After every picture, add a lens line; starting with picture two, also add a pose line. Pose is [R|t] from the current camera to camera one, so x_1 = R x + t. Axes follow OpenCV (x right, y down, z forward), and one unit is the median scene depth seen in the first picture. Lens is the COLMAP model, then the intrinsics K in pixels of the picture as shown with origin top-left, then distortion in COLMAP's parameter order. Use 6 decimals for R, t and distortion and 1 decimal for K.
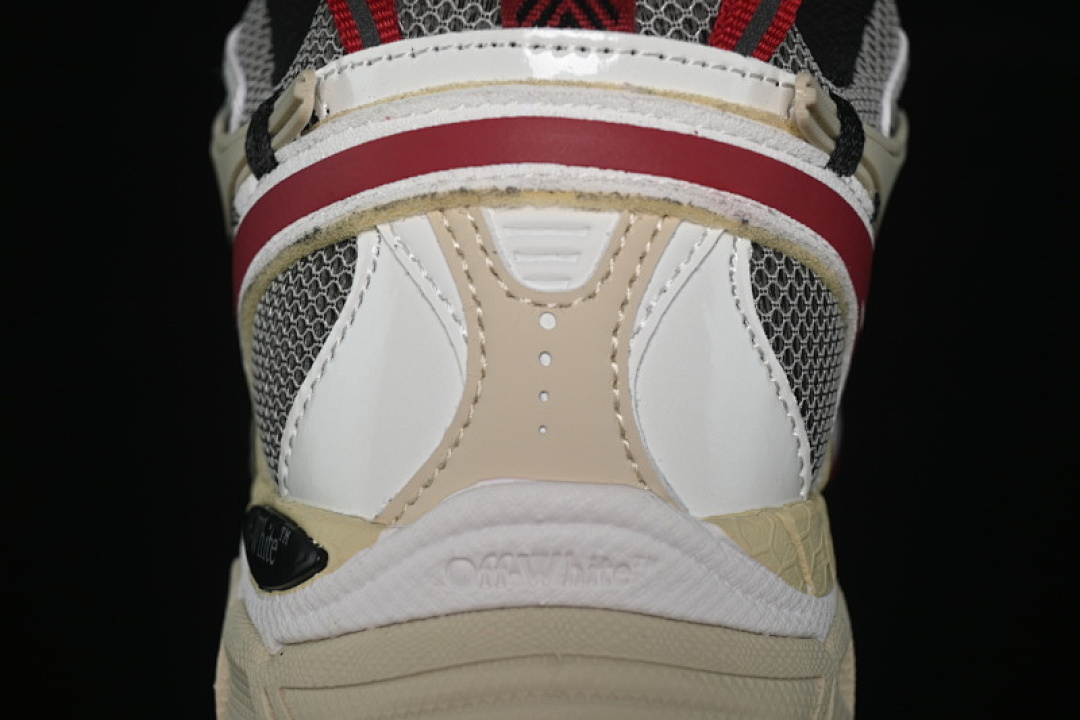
lens RADIAL K [[2372.9, 0, 539.4], [0, 2372.9, 362.0], [0, 0, 1]] dist [-0.011230, 0.000000]
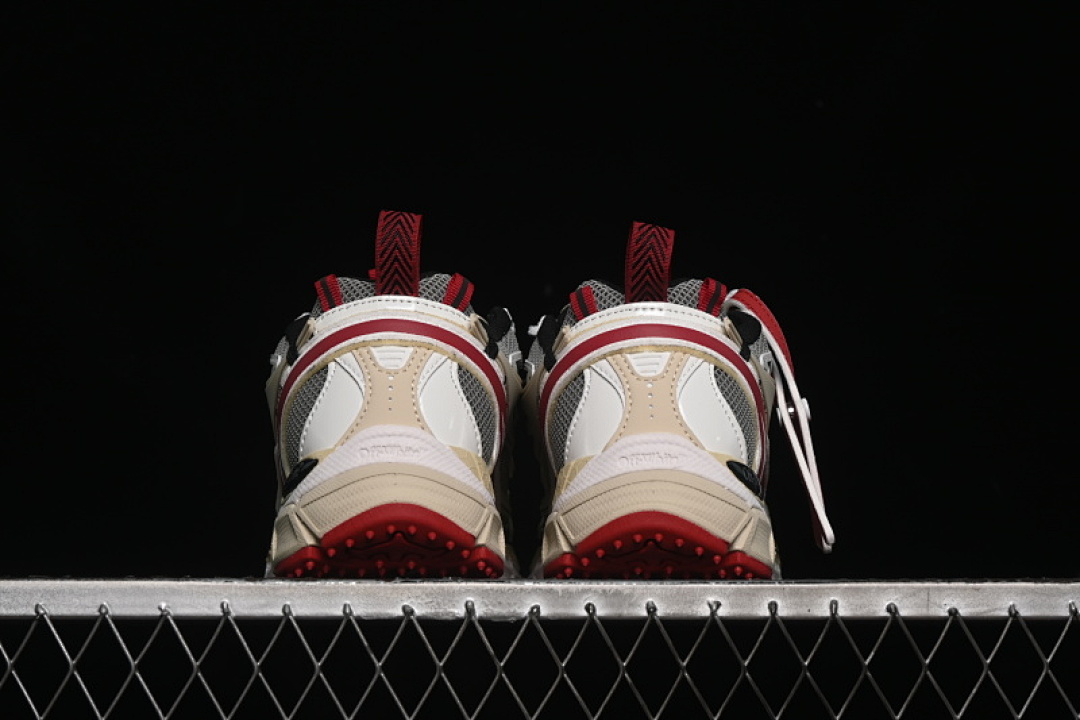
lens RADIAL K [[2372.9, 0, 540.0], [0, 2372.9, 387.3], [0, 0, 1]] dist [-0.011230, 0.000000]
pose [[0.997711, -0.007801, 0.067164, -0.010756], [0.032735, 0.924879, -0.378850, 1.165995], [-0.059163, 0.380181, 0.923018, -1.860597]]
